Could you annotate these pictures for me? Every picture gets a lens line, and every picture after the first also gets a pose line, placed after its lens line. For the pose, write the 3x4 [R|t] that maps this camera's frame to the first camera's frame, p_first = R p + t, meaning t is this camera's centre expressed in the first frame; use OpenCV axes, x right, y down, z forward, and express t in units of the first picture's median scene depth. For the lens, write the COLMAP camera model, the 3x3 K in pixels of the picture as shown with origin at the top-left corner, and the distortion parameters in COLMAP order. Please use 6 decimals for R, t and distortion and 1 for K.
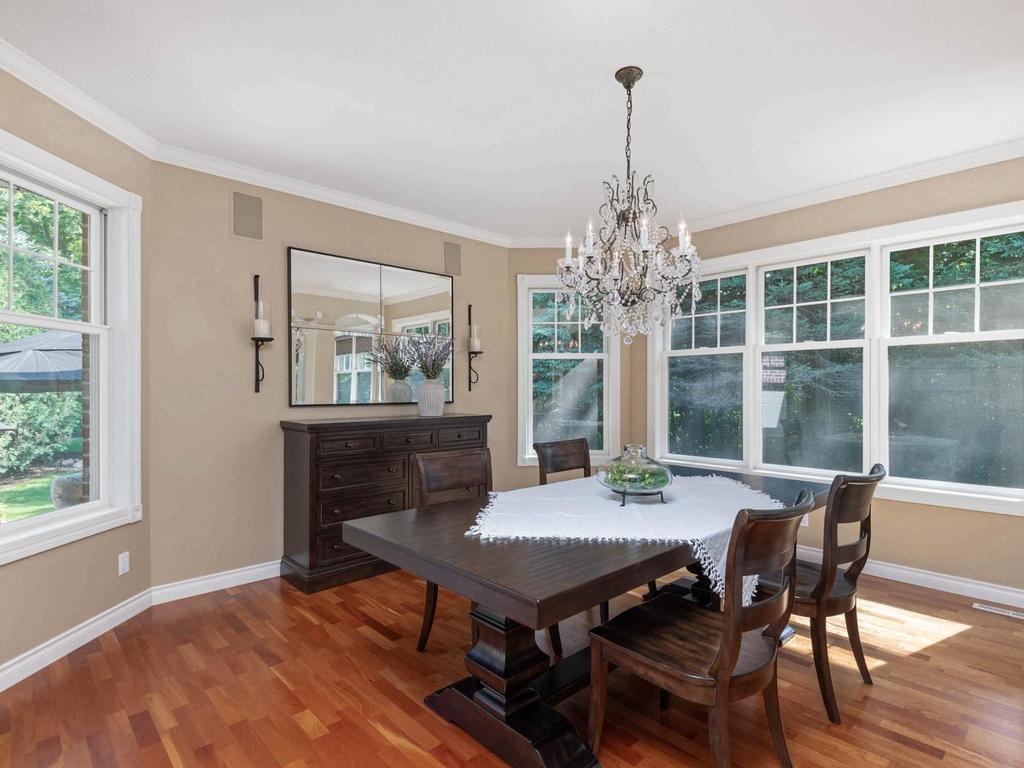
lens RADIAL K [[525.7, 0, 514.0], [0, 525.7, 385.2], [0, 0, 1]] dist [0.005333, -0.000380]
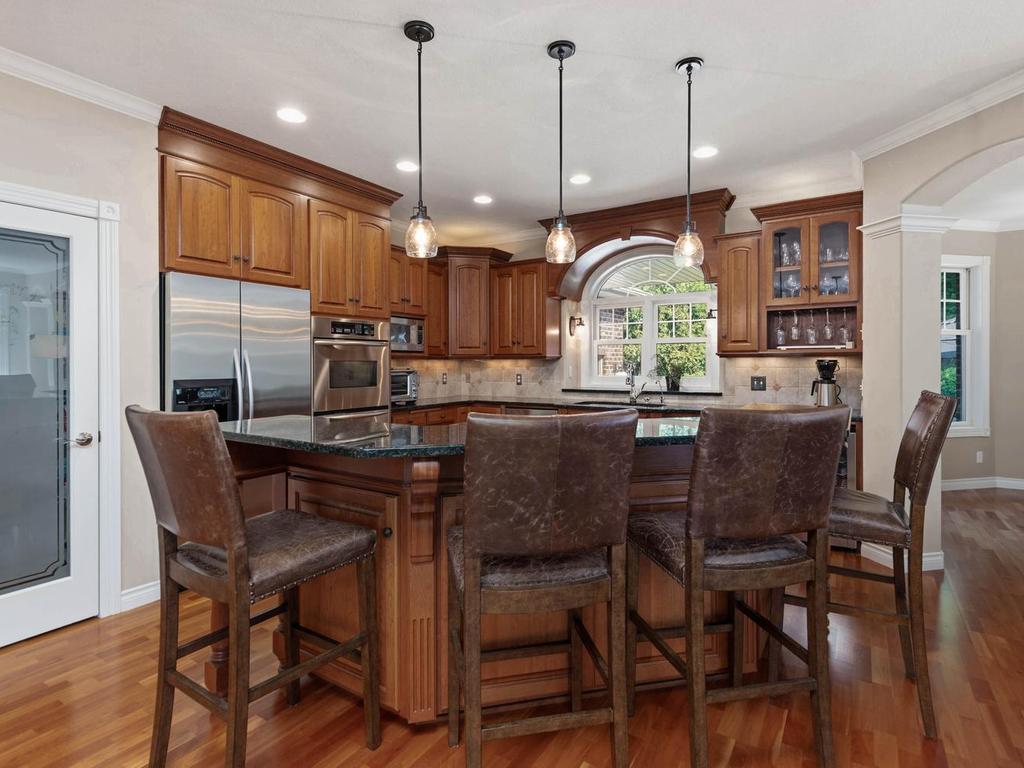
lens RADIAL K [[525.7, 0, 513.6], [0, 525.7, 361.5], [0, 0, 1]] dist [0.005333, -0.000380]
pose [[0.225269, -0.002373, -0.974294, 0.658110], [-0.001850, 0.999994, -0.002863, 0.008539], [0.974295, 0.002447, 0.225263, -0.953849]]
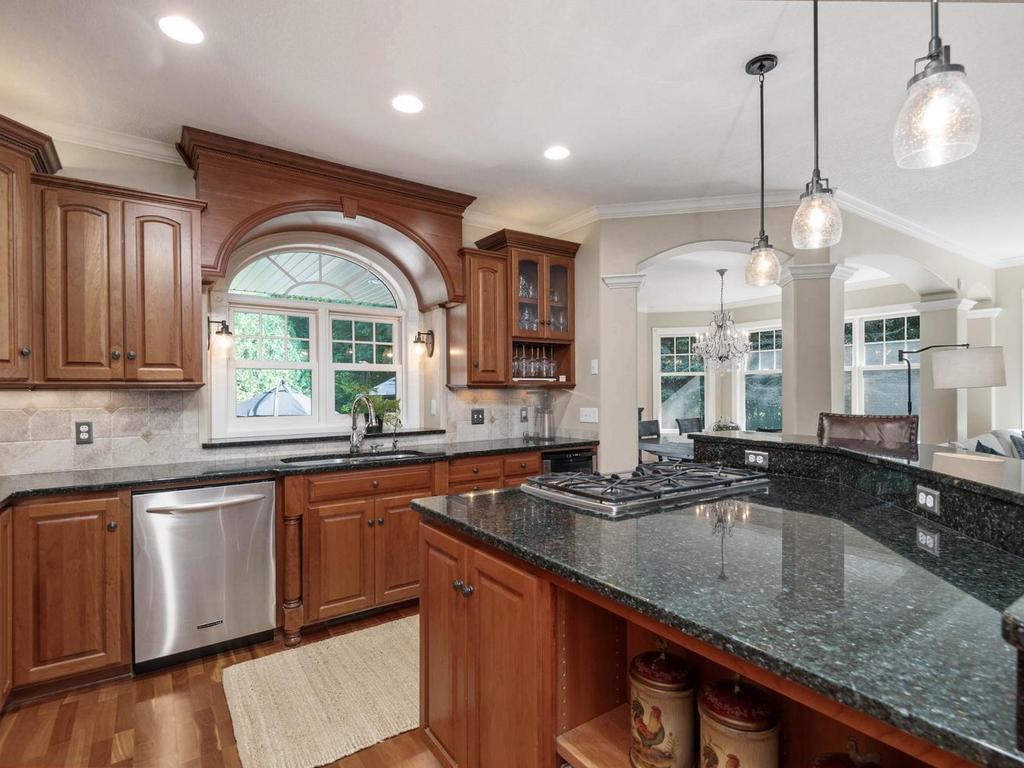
lens RADIAL K [[525.7, 0, 510.4], [0, 525.7, 392.6], [0, 0, 1]] dist [0.005333, -0.000380]
pose [[0.986890, -0.004938, -0.161317, -0.296091], [0.005037, 0.999987, 0.000204, 0.001183], [0.161314, -0.001014, 0.986903, -1.292880]]
